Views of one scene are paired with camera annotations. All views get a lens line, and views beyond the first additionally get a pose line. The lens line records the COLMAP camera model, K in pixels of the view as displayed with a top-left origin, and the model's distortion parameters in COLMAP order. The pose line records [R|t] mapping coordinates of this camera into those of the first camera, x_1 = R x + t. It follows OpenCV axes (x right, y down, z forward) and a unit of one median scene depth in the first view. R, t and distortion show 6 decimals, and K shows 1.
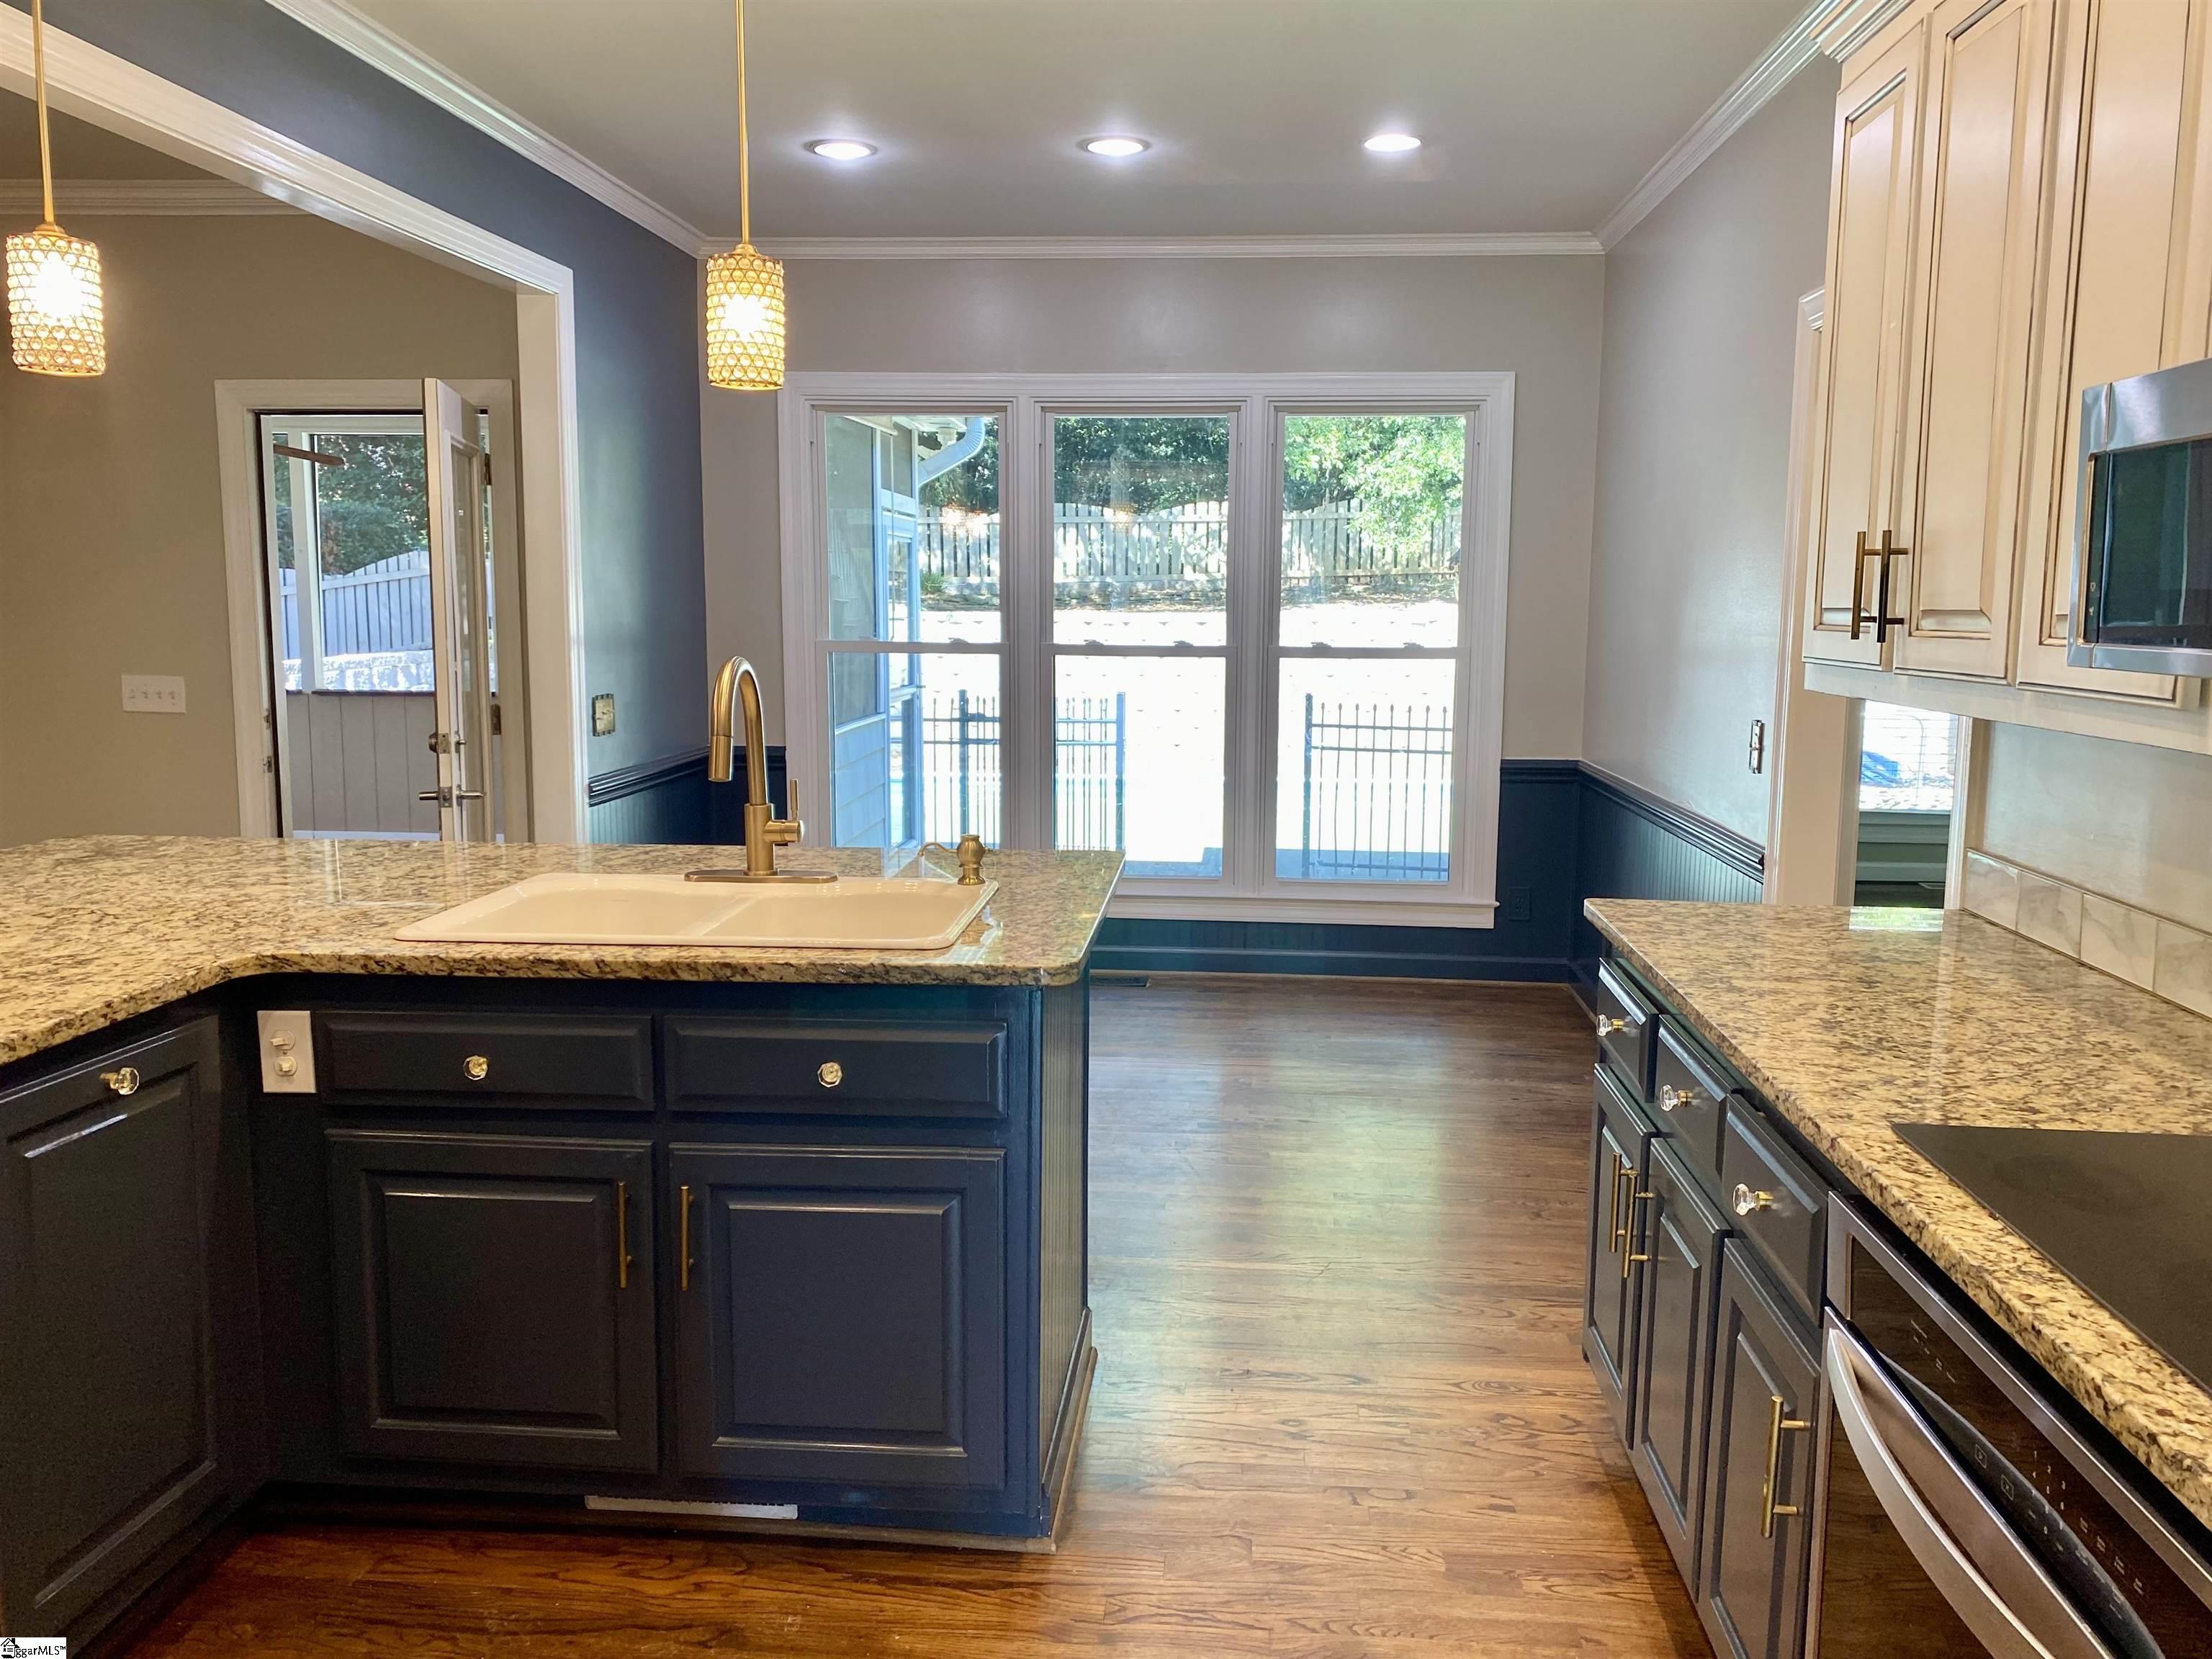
lens RADIAL K [[1700.5, 0, 1123.6], [0, 1700.5, 808.5], [0, 0, 1]] dist [0.024558, -0.013075]
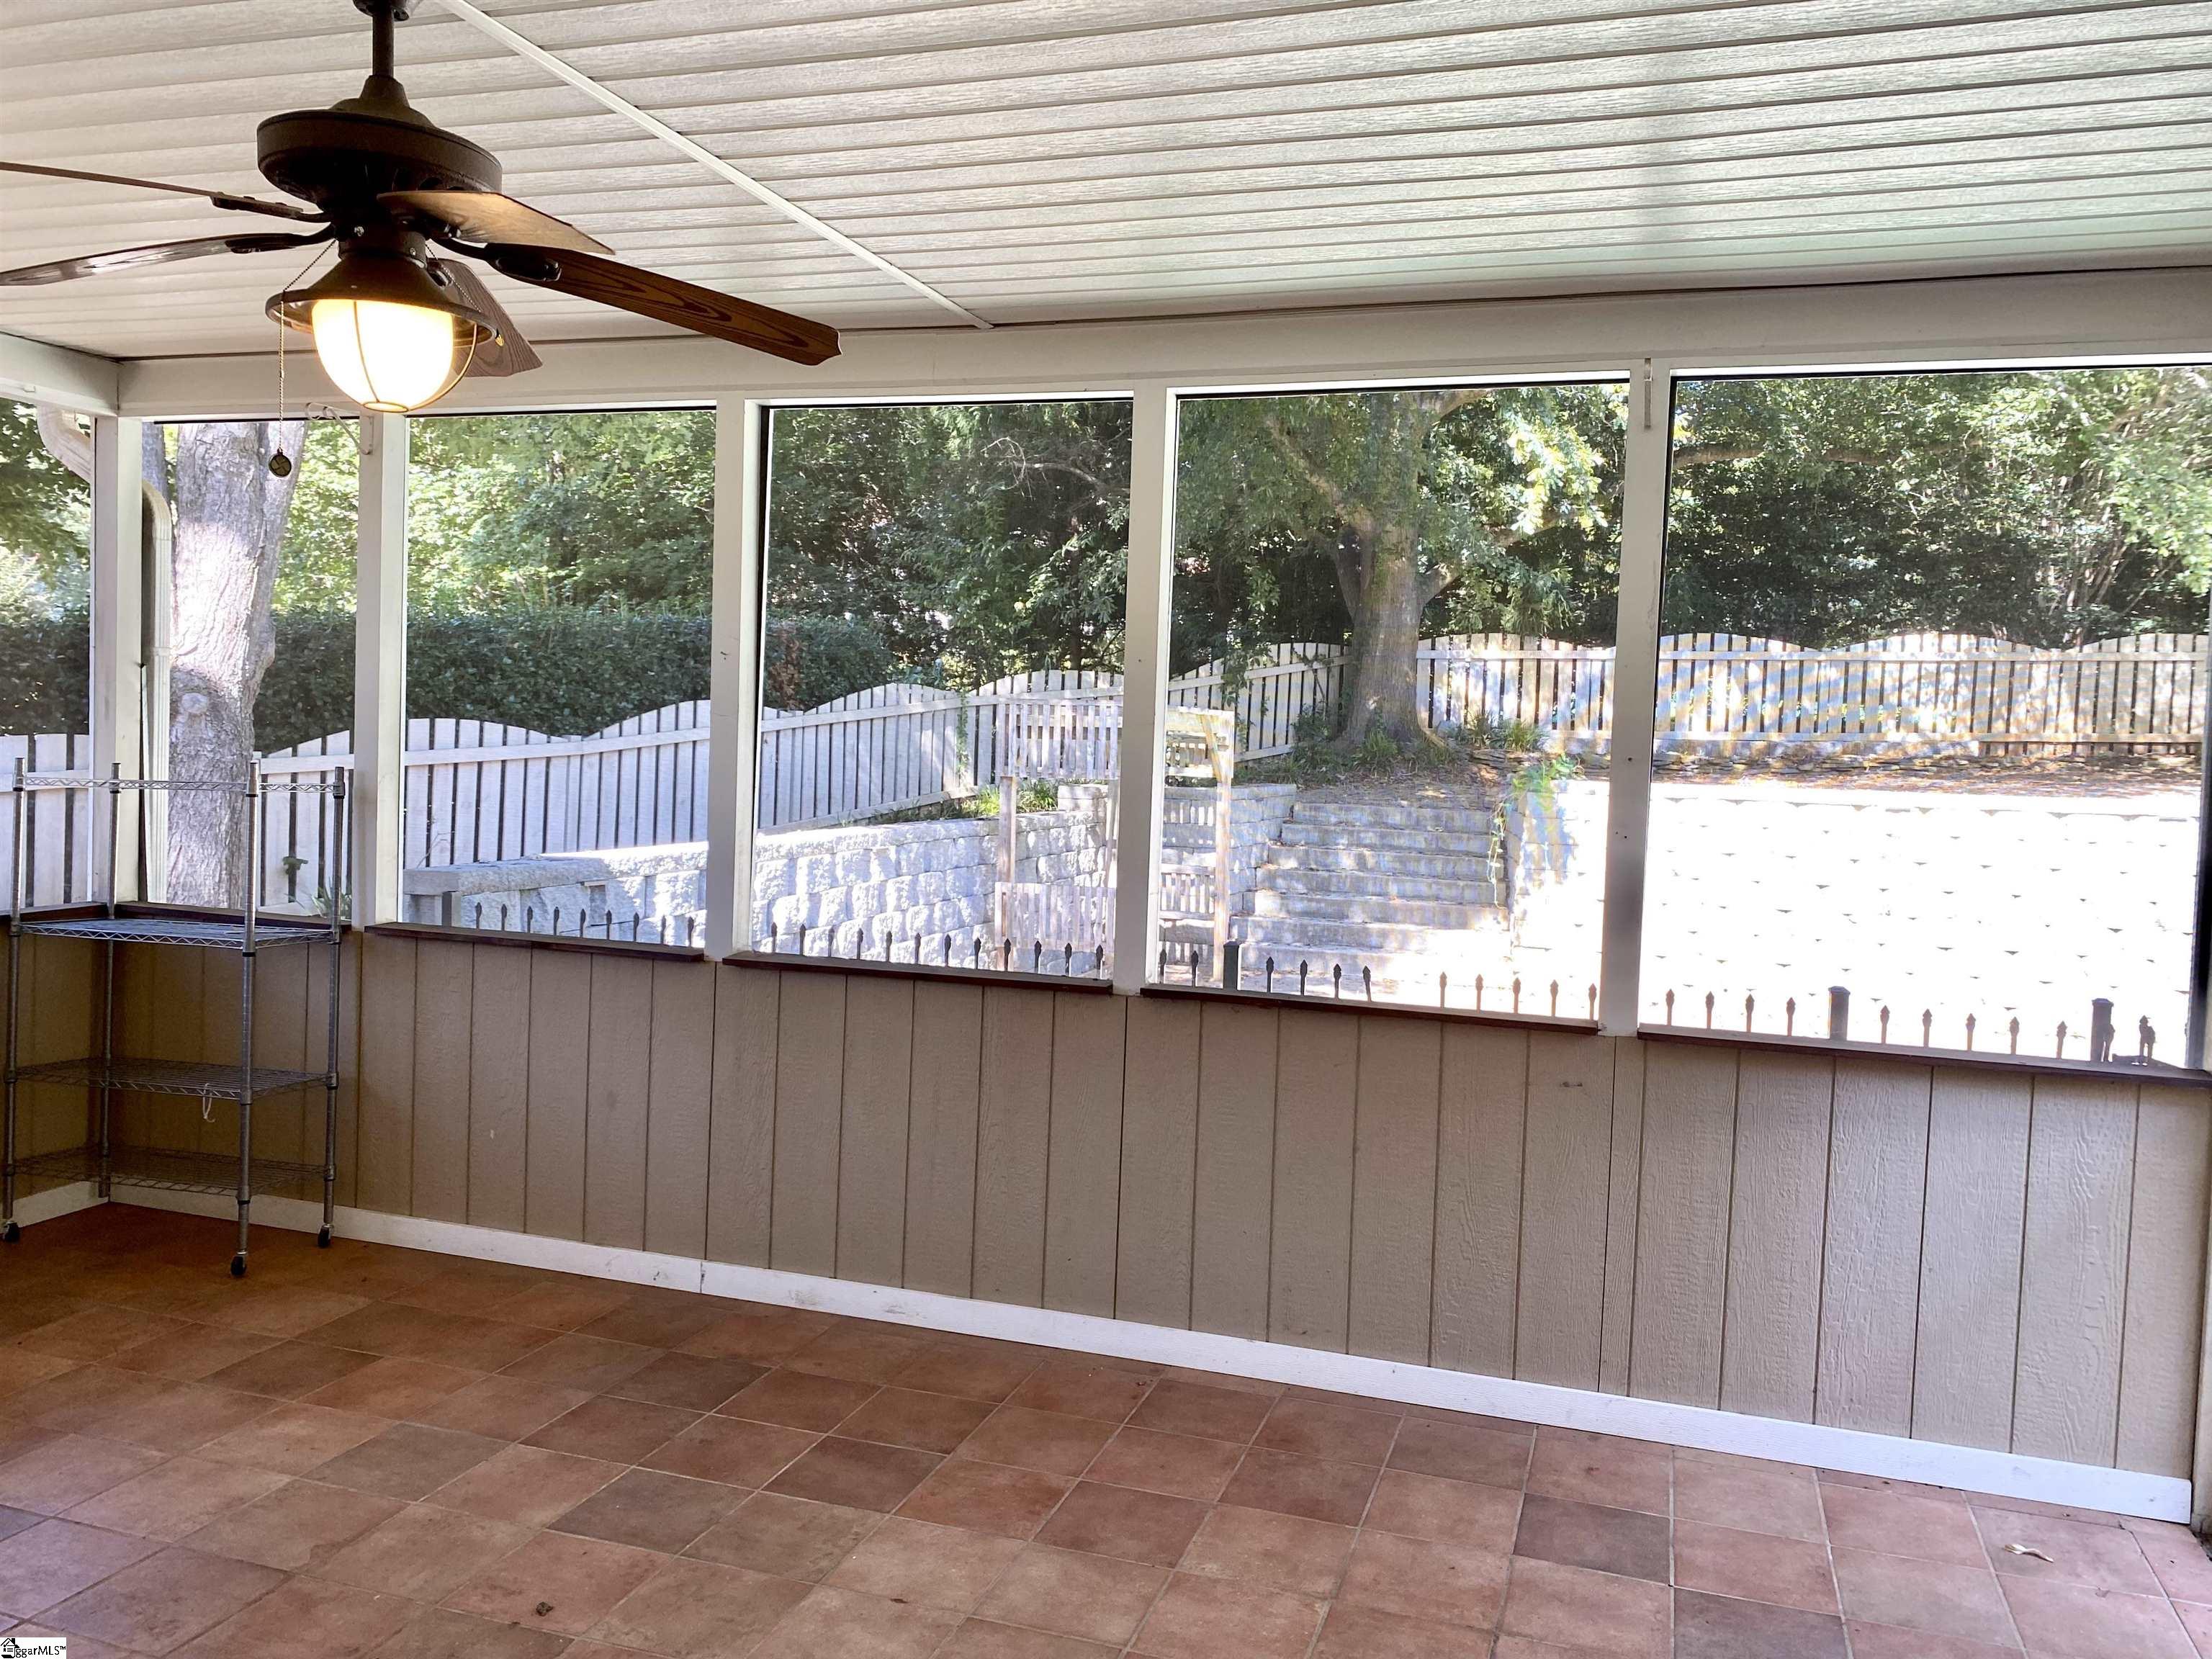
lens RADIAL K [[1700.5, 0, 1123.6], [0, 1700.5, 808.5], [0, 0, 1]] dist [0.024558, -0.013075]
pose [[0.971371, 0.032977, -0.235268, -0.136577], [-0.053440, 0.995269, -0.081135, -0.039303], [0.231480, 0.091385, 0.968538, 0.298282]]
